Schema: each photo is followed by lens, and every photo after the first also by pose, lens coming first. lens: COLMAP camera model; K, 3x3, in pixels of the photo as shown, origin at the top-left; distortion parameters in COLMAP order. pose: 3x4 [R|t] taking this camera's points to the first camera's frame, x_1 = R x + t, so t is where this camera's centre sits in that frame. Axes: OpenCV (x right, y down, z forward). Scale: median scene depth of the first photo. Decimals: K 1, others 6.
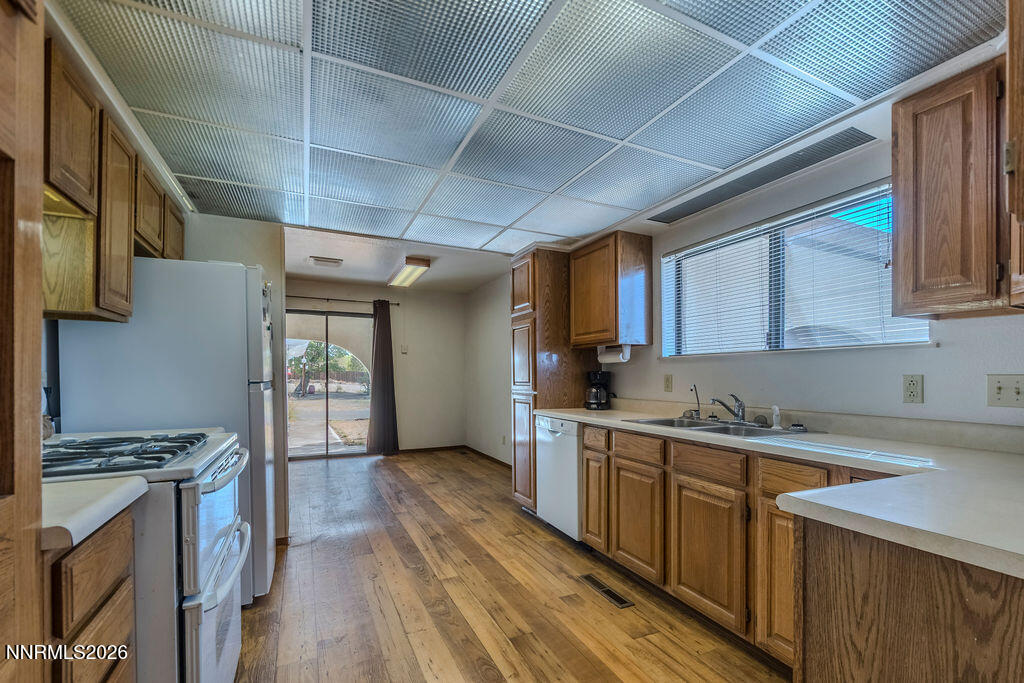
lens RADIAL K [[439.1, 0, 527.2], [0, 439.1, 377.3], [0, 0, 1]] dist [0.000155, 0.000243]
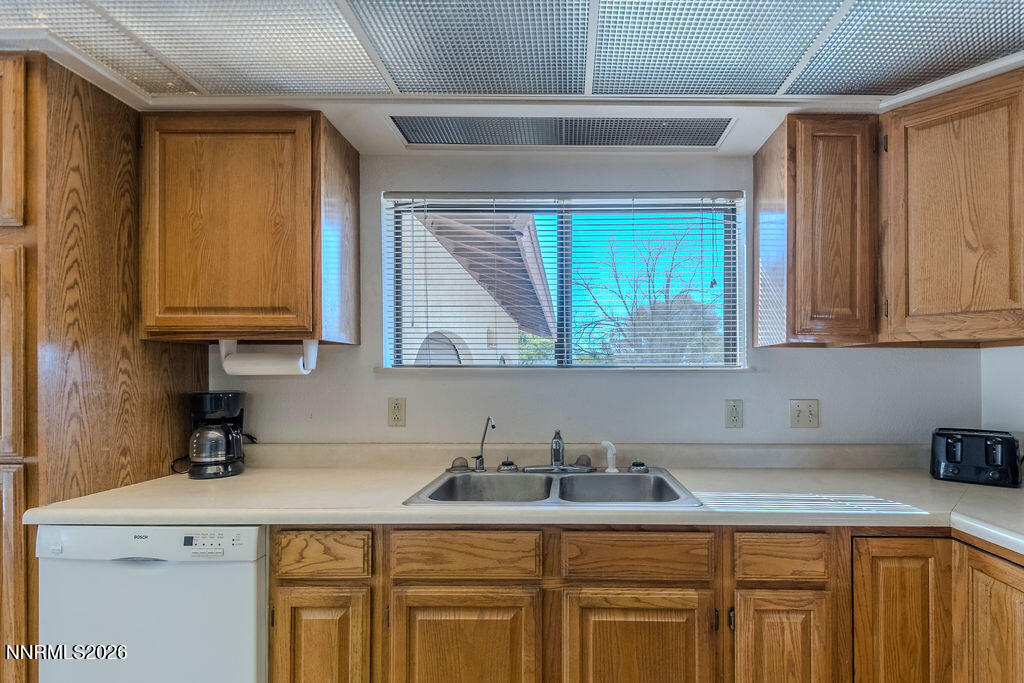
lens RADIAL K [[467.3, 0, 564.5], [0, 467.3, 370.1], [0, 0, 1]] dist [0.018469, -0.011302]
pose [[0.450407, 0.010300, 0.892764, -0.149873], [0.001872, 0.999920, -0.012480, -0.037851], [-0.892821, 0.007292, 0.450352, 0.548516]]
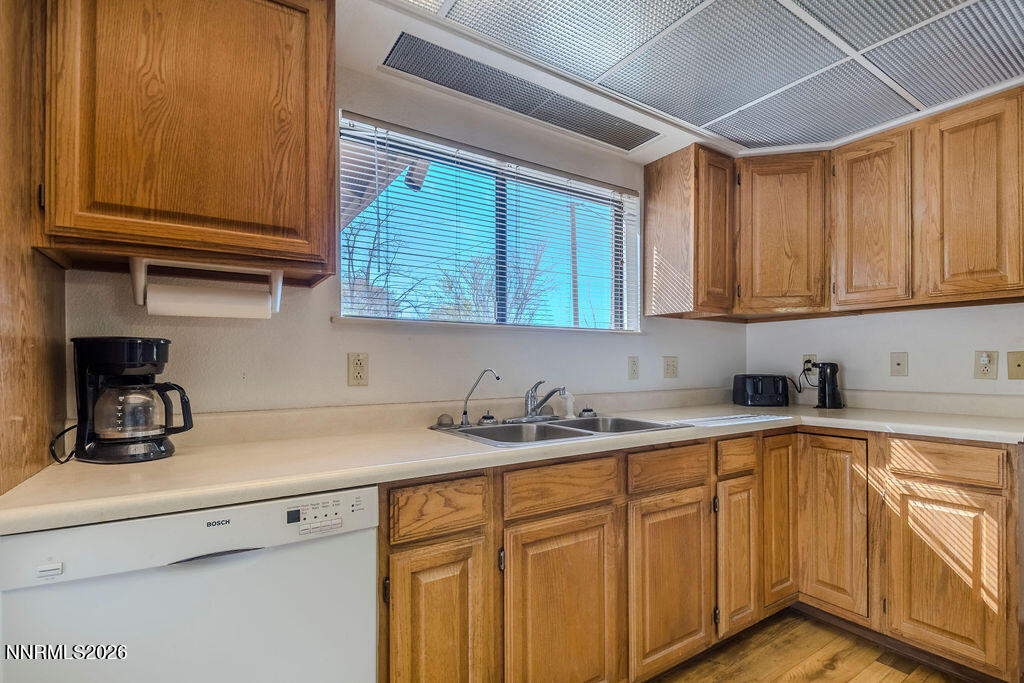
lens RADIAL K [[480.1, 0, 523.3], [0, 480.1, 360.2], [0, 0, 1]] dist [0.002505, -0.008986]
pose [[-0.119585, 0.002730, 0.992820, -0.273141], [0.003659, 0.999991, -0.002309, 0.004749], [-0.992817, 0.003357, -0.119594, 0.933756]]
